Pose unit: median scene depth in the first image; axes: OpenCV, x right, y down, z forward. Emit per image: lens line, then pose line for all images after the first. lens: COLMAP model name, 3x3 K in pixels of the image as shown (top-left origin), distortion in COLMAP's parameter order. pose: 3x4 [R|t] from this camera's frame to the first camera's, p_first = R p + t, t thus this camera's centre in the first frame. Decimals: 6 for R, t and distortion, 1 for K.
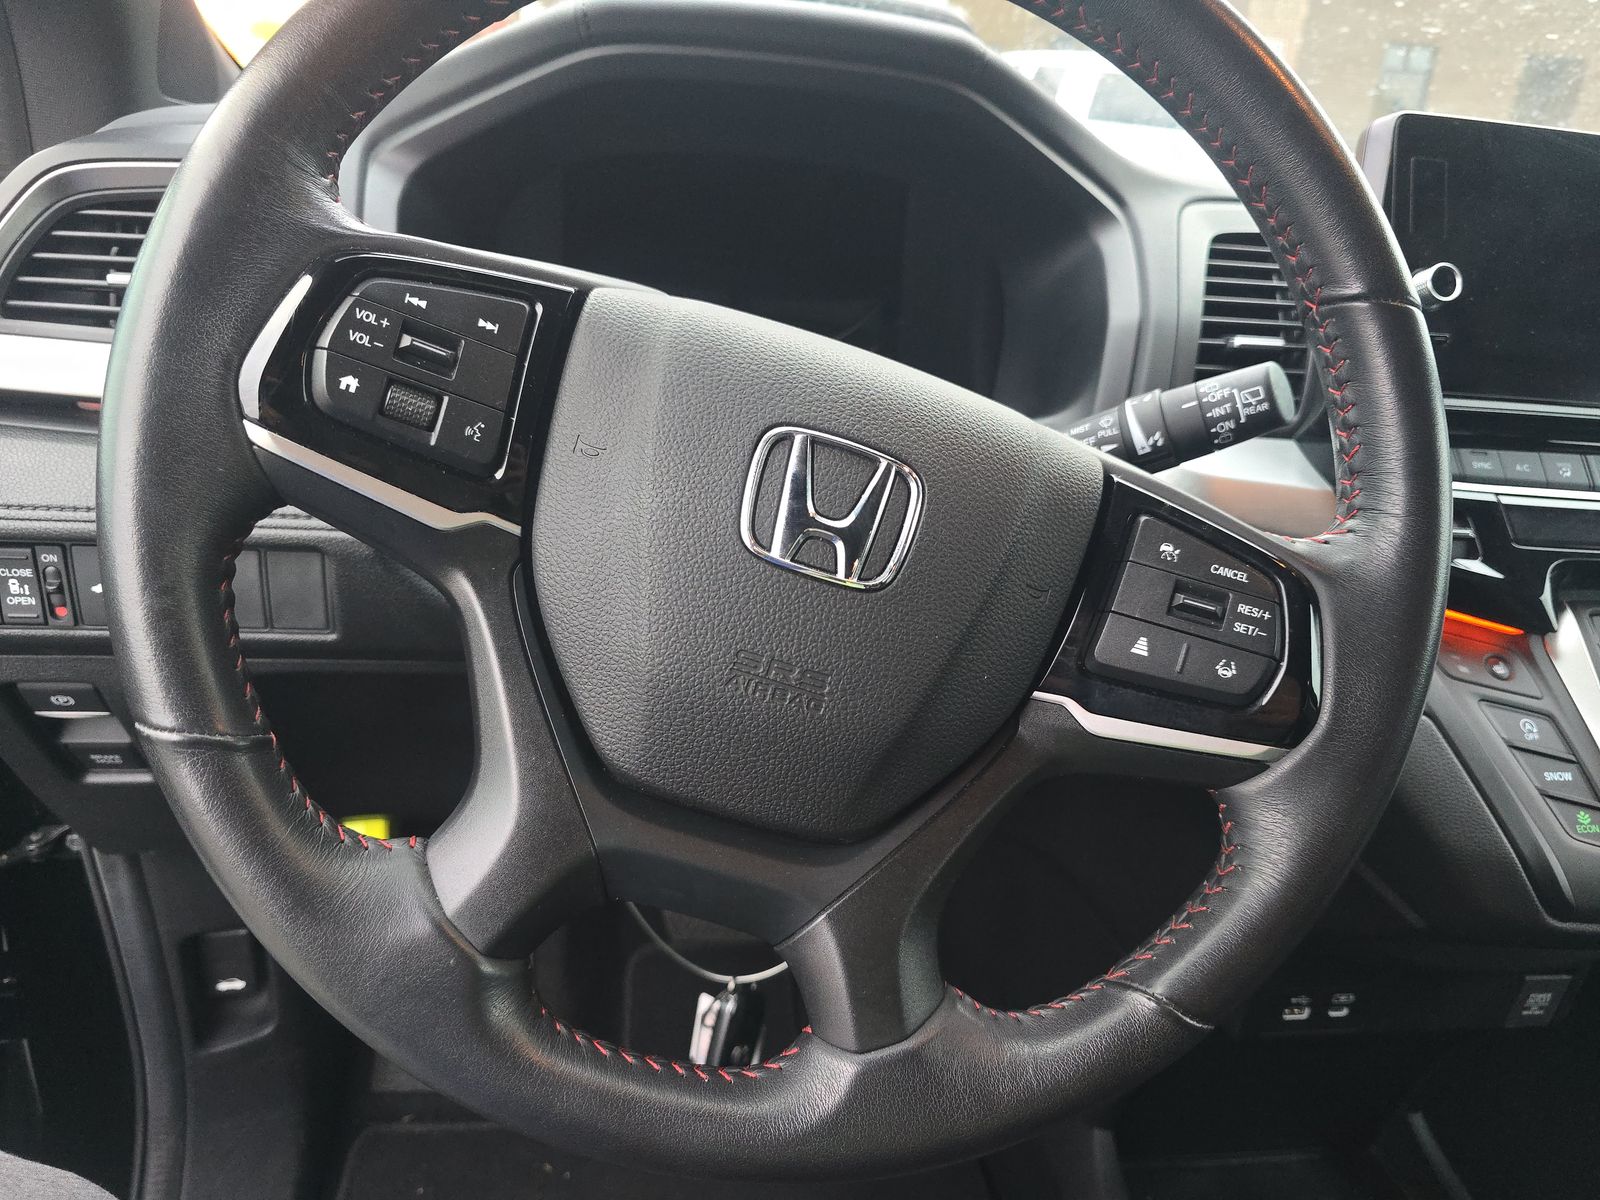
lens RADIAL K [[1087.6, 0, 832.0], [0, 1087.6, 604.3], [0, 0, 1]] dist [0.034747, -0.042553]
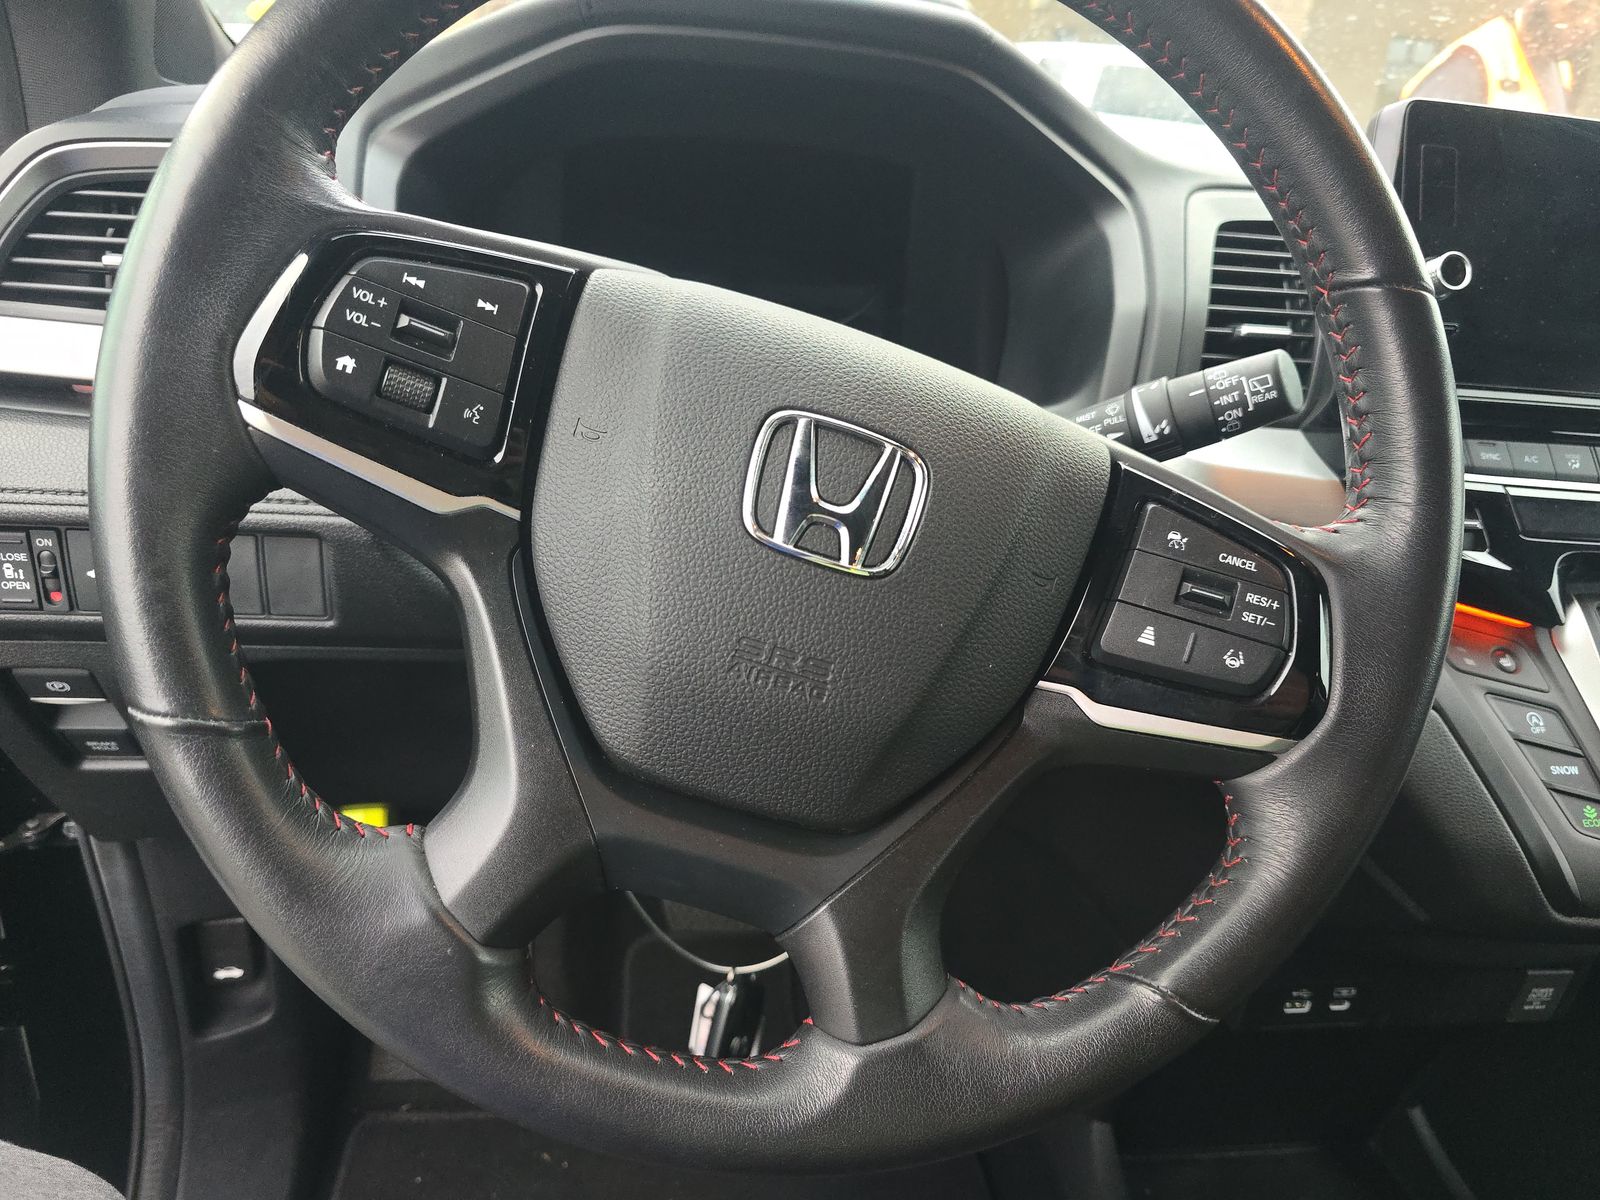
lens RADIAL K [[1085.0, 0, 831.7], [0, 1085.0, 604.2], [0, 0, 1]] dist [0.036457, -0.042112]
pose [[0.999988, 0.004903, 0.000346, -0.003399], [-0.004905, 0.999965, 0.006723, 0.004884], [-0.000313, -0.006725, 0.999977, 0.014714]]
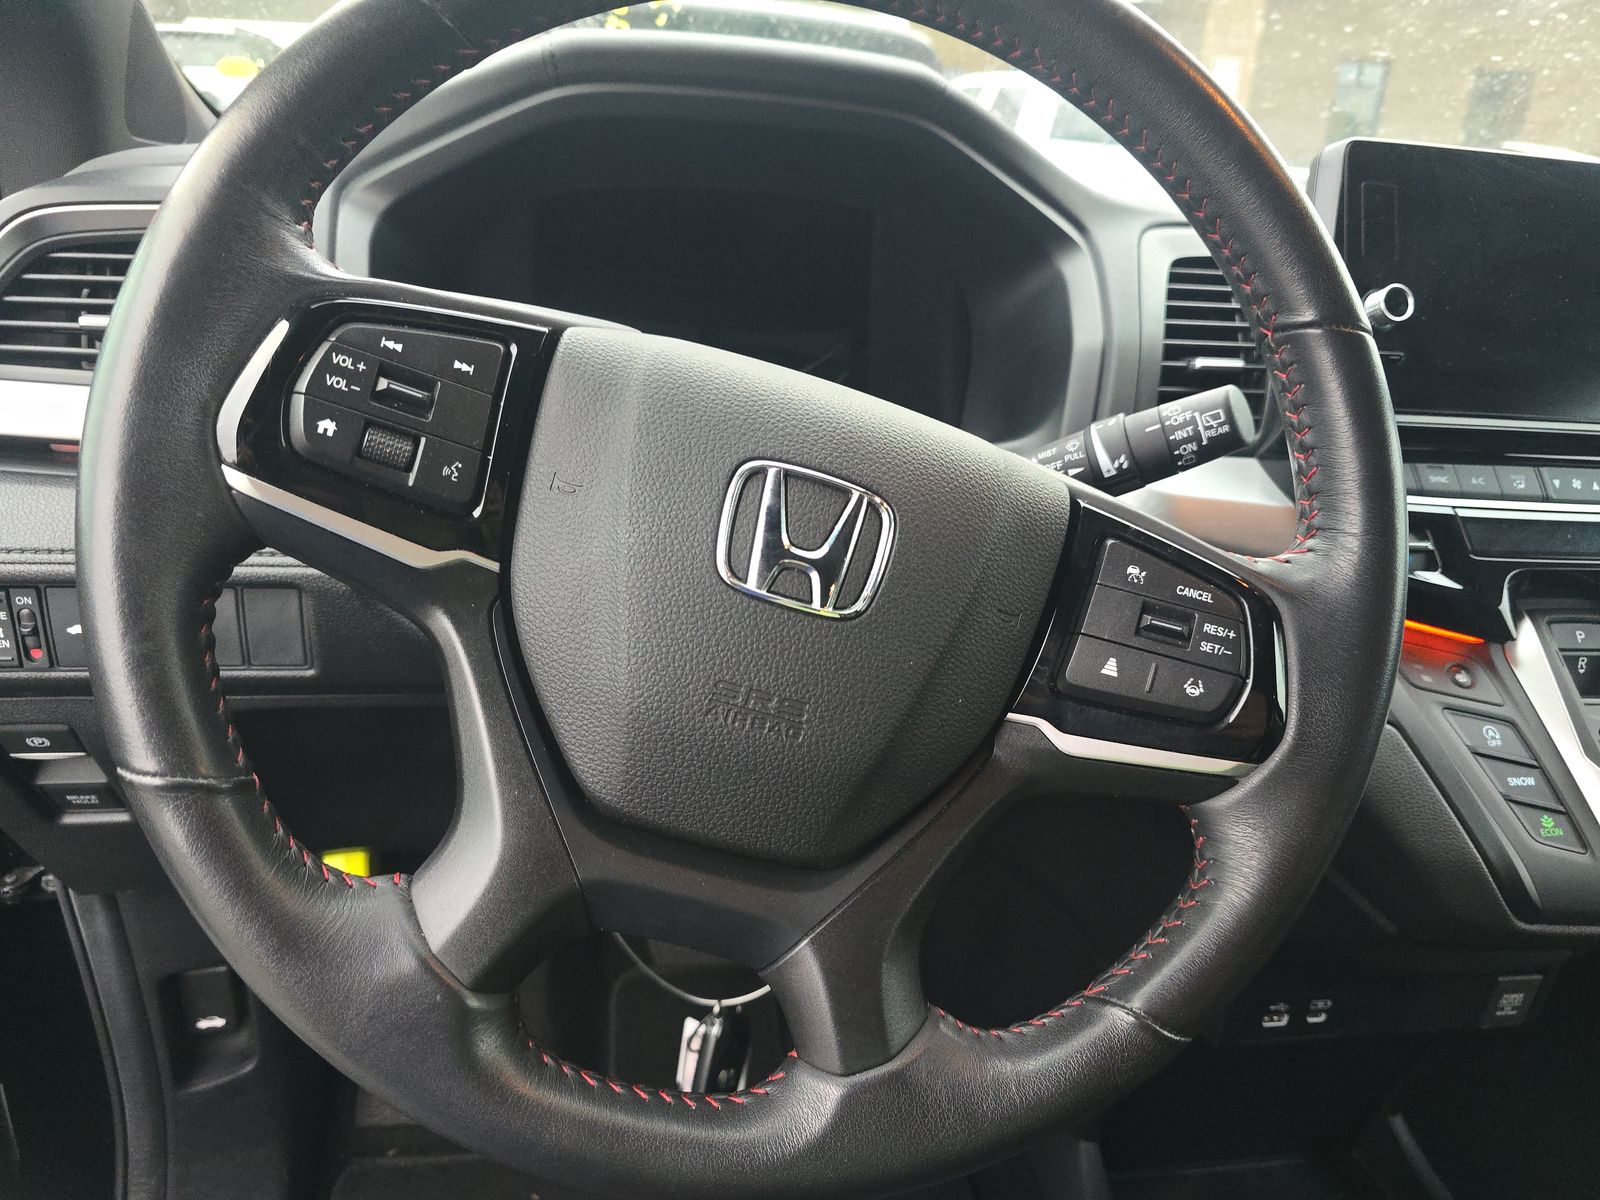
lens RADIAL K [[1085.0, 0, 831.7], [0, 1085.0, 604.2], [0, 0, 1]] dist [0.036457, -0.042112]
pose [[0.999546, -0.021715, 0.020880, 0.001346], [0.022020, 0.999653, -0.014484, -0.011478], [-0.020558, 0.014938, 0.999677, -0.016607]]
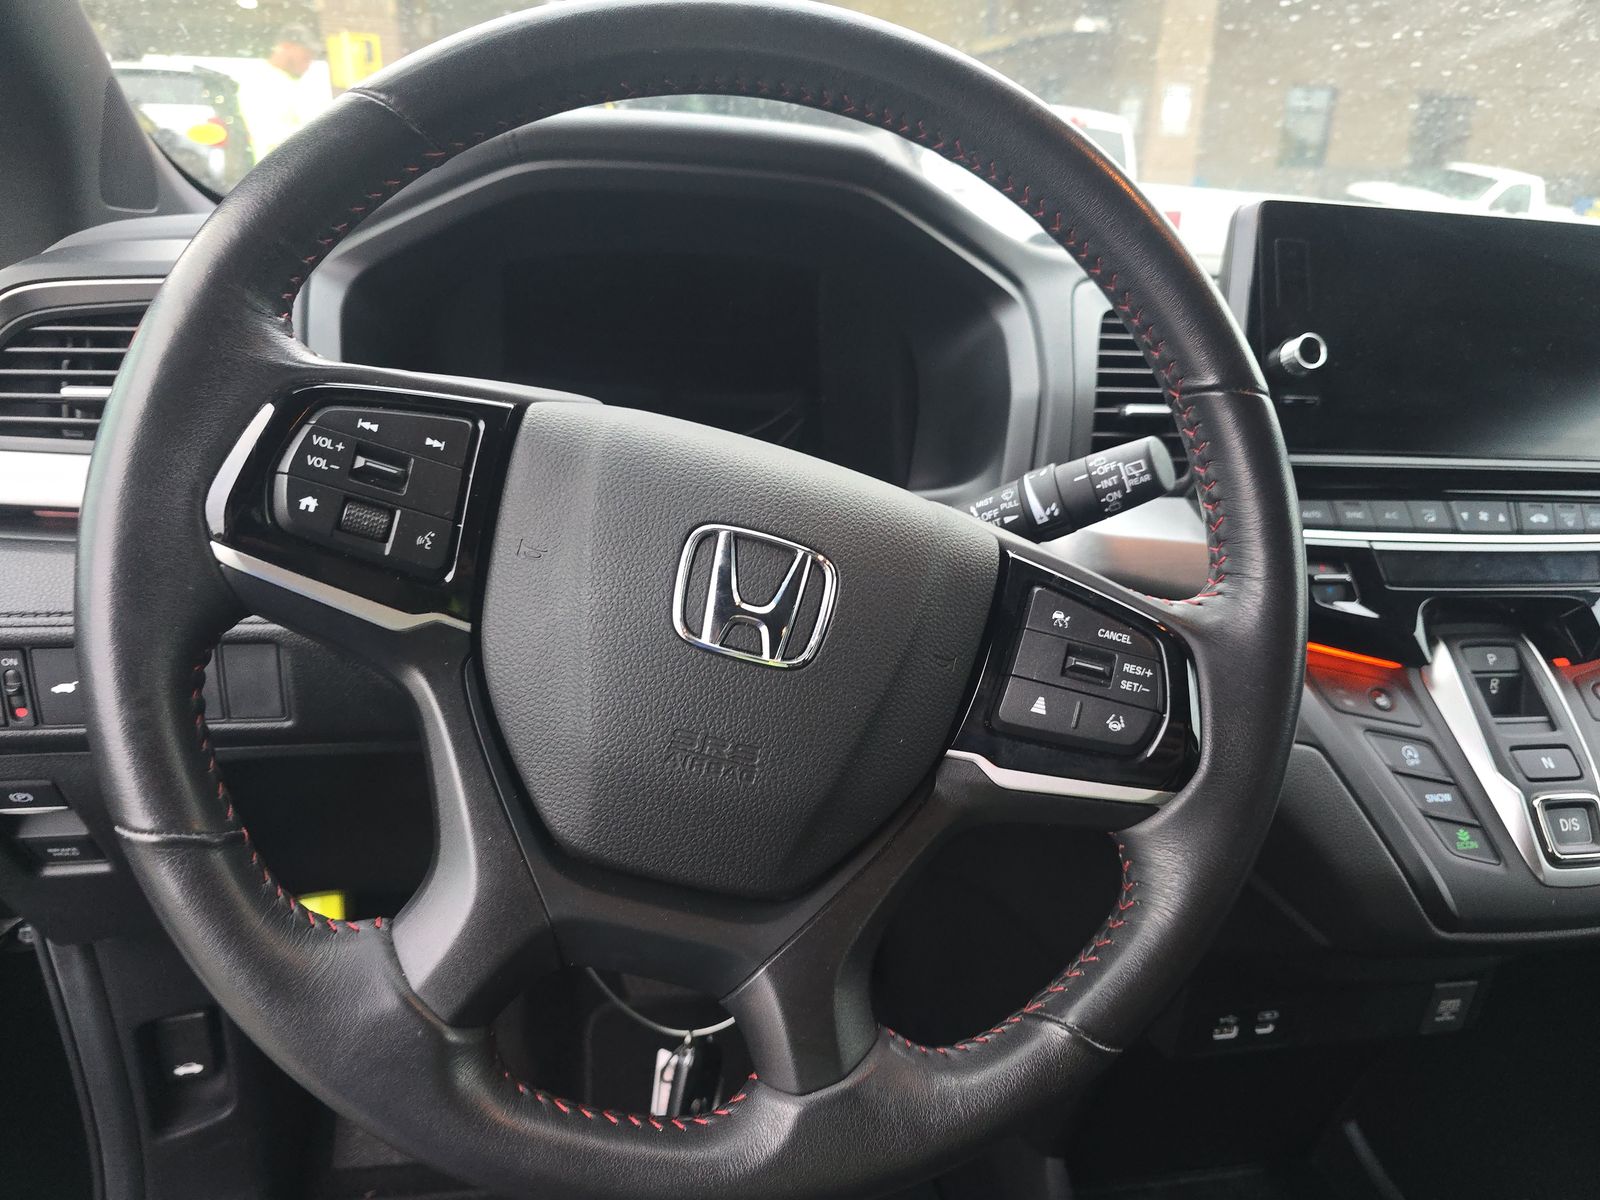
lens RADIAL K [[1086.9, 0, 829.2], [0, 1086.9, 598.5], [0, 0, 1]] dist [0.036707, -0.043270]
pose [[0.998016, -0.043455, 0.045561, 0.023132], [0.045314, 0.998147, -0.040602, -0.035124], [-0.043712, 0.042586, 0.998136, -0.102268]]
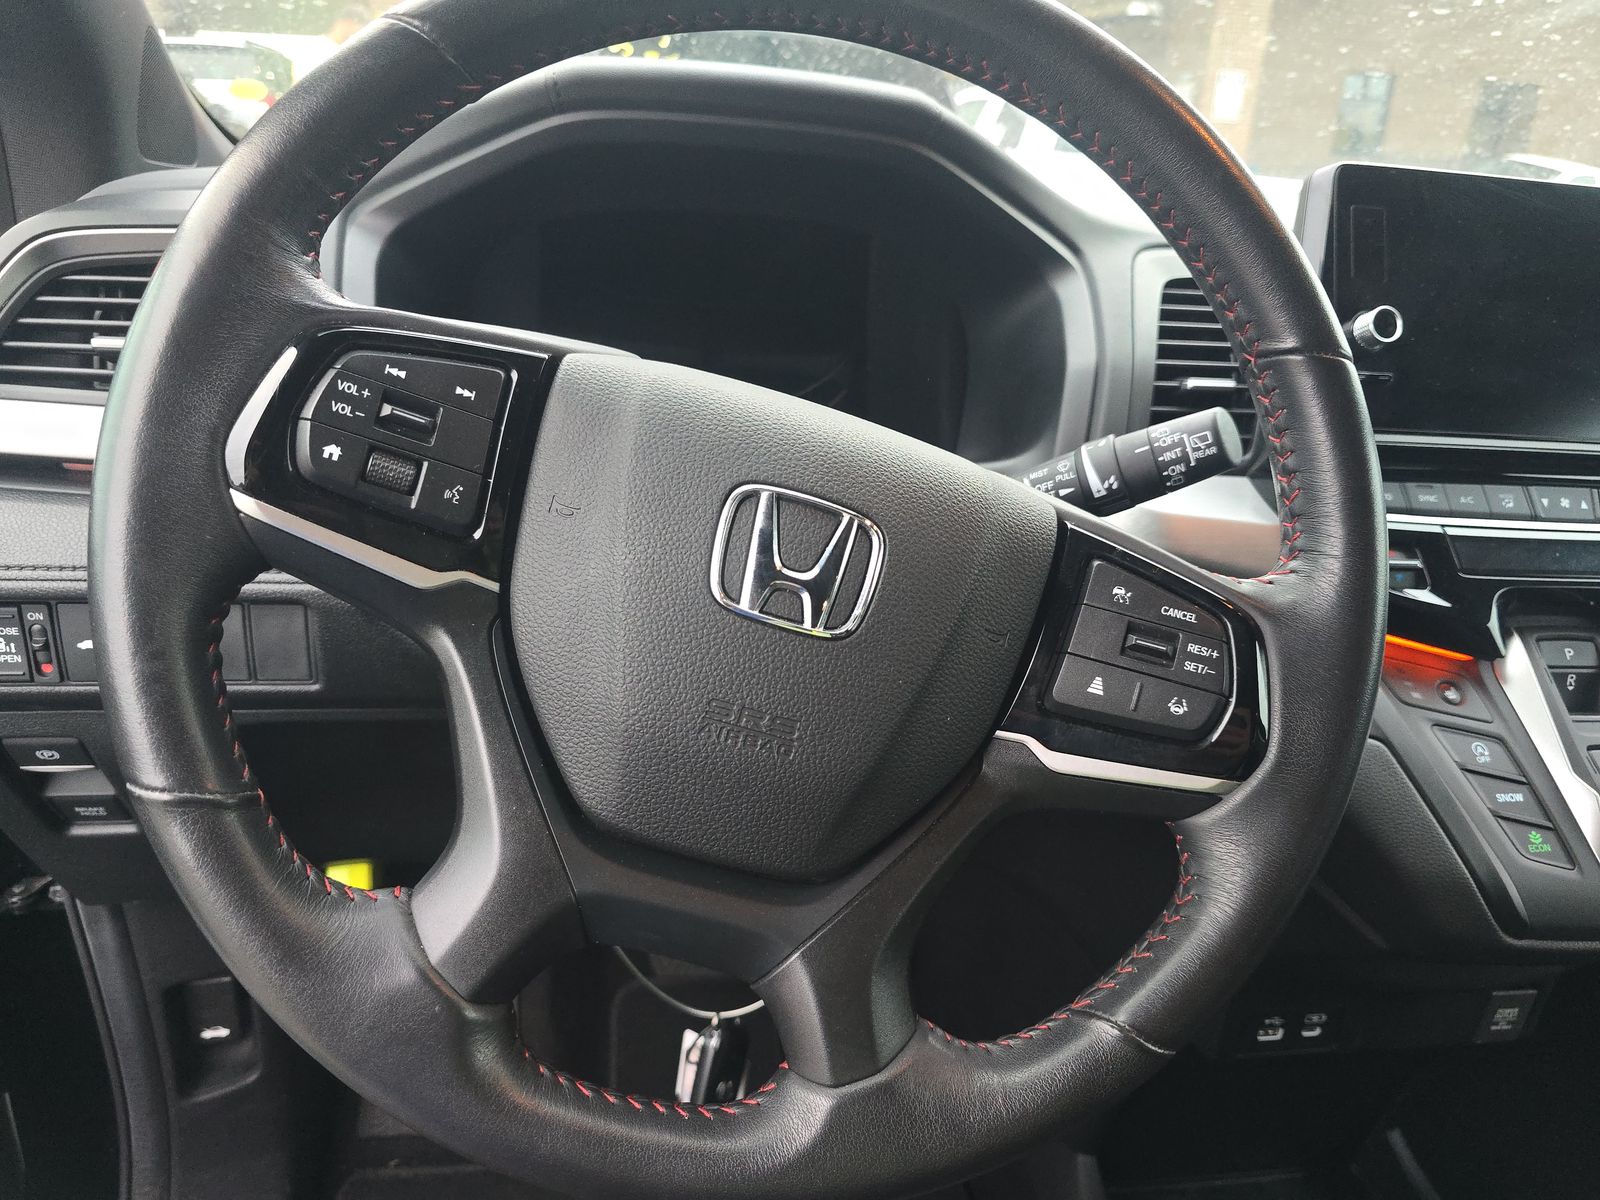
lens RADIAL K [[1086.1, 0, 831.3], [0, 1086.1, 602.7], [0, 0, 1]] dist [0.036344, -0.042548]
pose [[0.999679, -0.019903, 0.015669, 0.014100], [0.020294, 0.999476, -0.025202, -0.019915], [-0.015159, 0.025512, 0.999560, -0.041377]]
